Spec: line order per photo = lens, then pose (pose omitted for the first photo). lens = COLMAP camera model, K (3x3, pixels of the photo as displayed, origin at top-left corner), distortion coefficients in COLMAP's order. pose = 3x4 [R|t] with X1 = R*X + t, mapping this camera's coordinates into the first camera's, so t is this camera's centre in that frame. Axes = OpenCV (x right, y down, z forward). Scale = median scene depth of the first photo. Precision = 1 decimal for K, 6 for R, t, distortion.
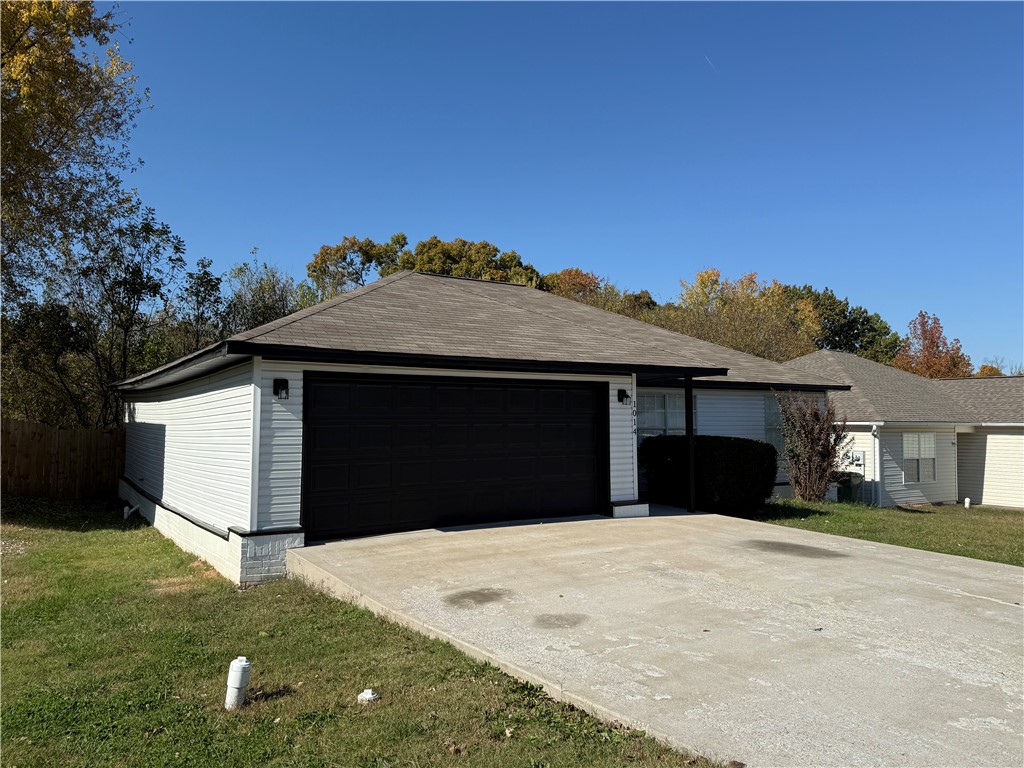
lens RADIAL K [[749.8, 0, 521.3], [0, 749.8, 380.3], [0, 0, 1]] dist [0.087593, -0.010313]
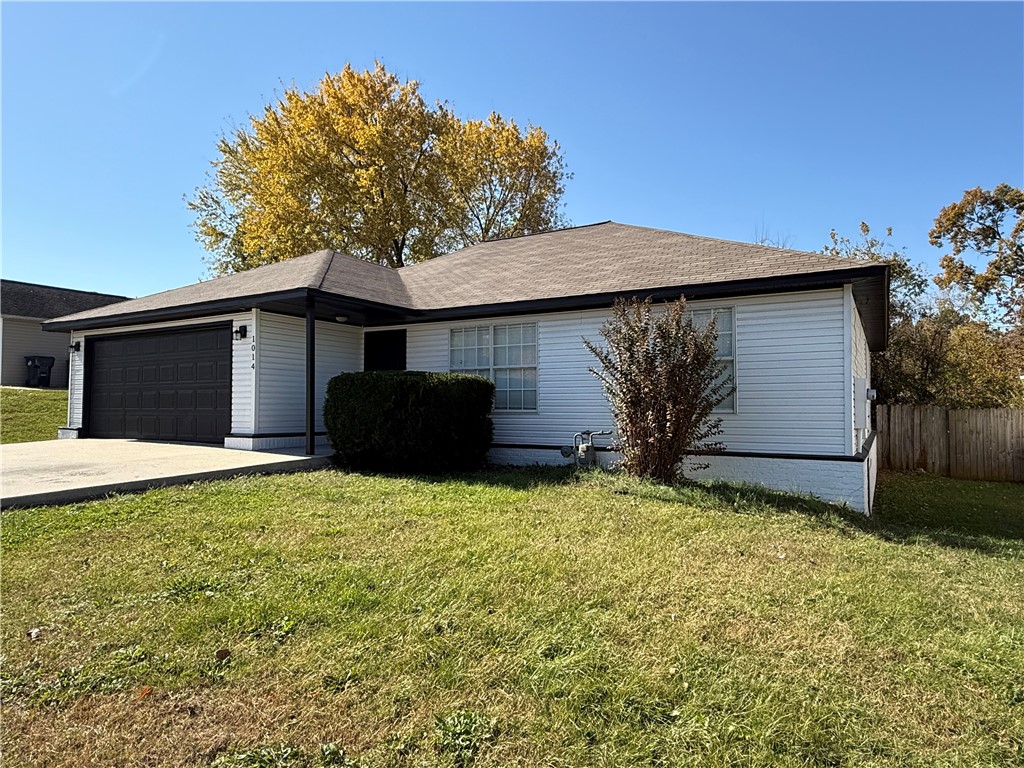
lens RADIAL K [[634.2, 0, 512.8], [0, 634.2, 386.7], [0, 0, 1]] dist [-0.001101, 0.001026]
pose [[0.431790, -0.026424, -0.901587, 0.763536], [0.045789, 0.998924, -0.007347, 0.084532], [0.900811, -0.038110, 0.432536, 0.680460]]
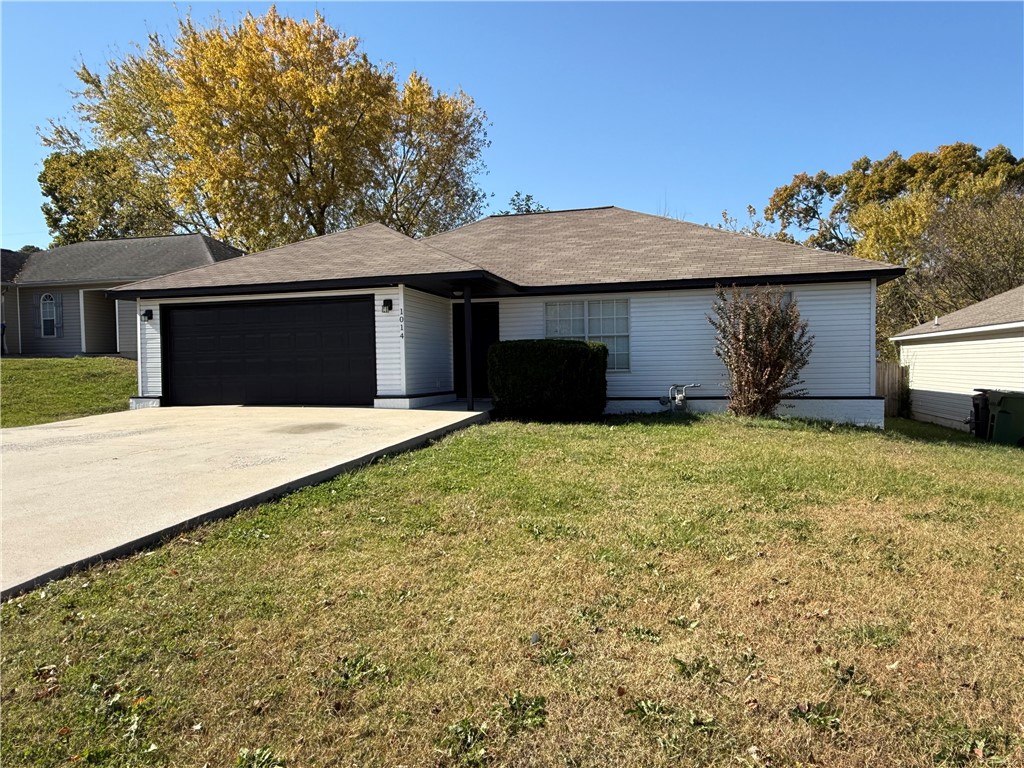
lens RADIAL K [[656.3, 0, 513.6], [0, 656.3, 387.5], [0, 0, 1]] dist [0.001683, 0.003260]
pose [[0.659316, 0.016106, -0.751693, 0.727185], [0.055472, 0.996004, 0.069996, 0.061949], [0.749817, -0.087848, 0.655788, 0.337377]]
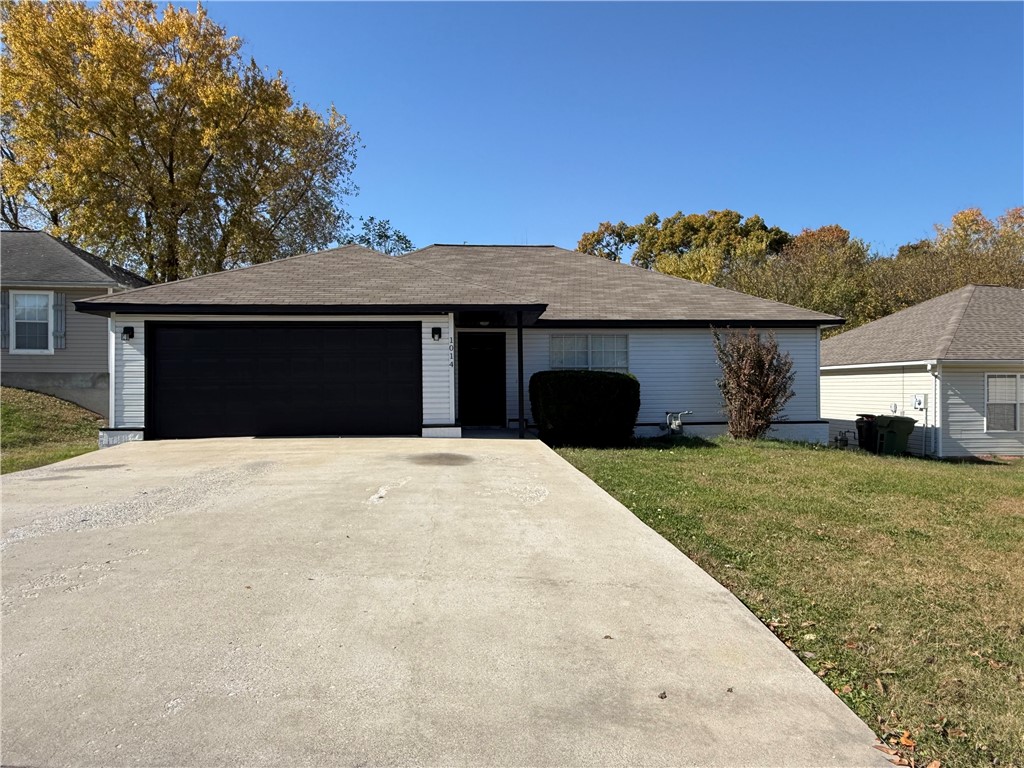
lens RADIAL K [[656.3, 0, 514.4], [0, 656.3, 386.2], [0, 0, 1]] dist [0.001683, 0.003260]
pose [[0.875836, -0.006566, -0.482564, 0.512638], [0.032570, 0.998432, 0.045527, 0.042630], [0.481509, -0.055591, 0.874676, 0.127874]]
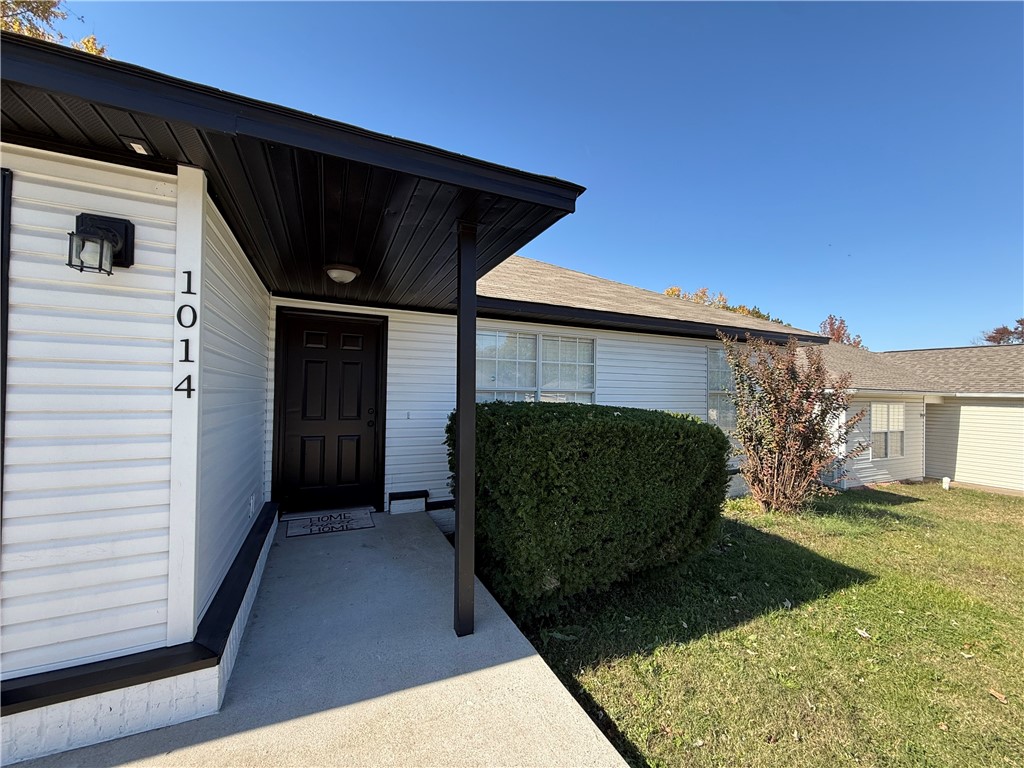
lens RADIAL K [[407.4, 0, 515.9], [0, 407.4, 390.8], [0, 0, 1]] dist [0.000955, -0.000139]
pose [[0.990461, 0.014399, -0.137042, 0.206454], [-0.007499, 0.998684, 0.050738, 0.044558], [0.137593, -0.049227, 0.989265, 0.628226]]
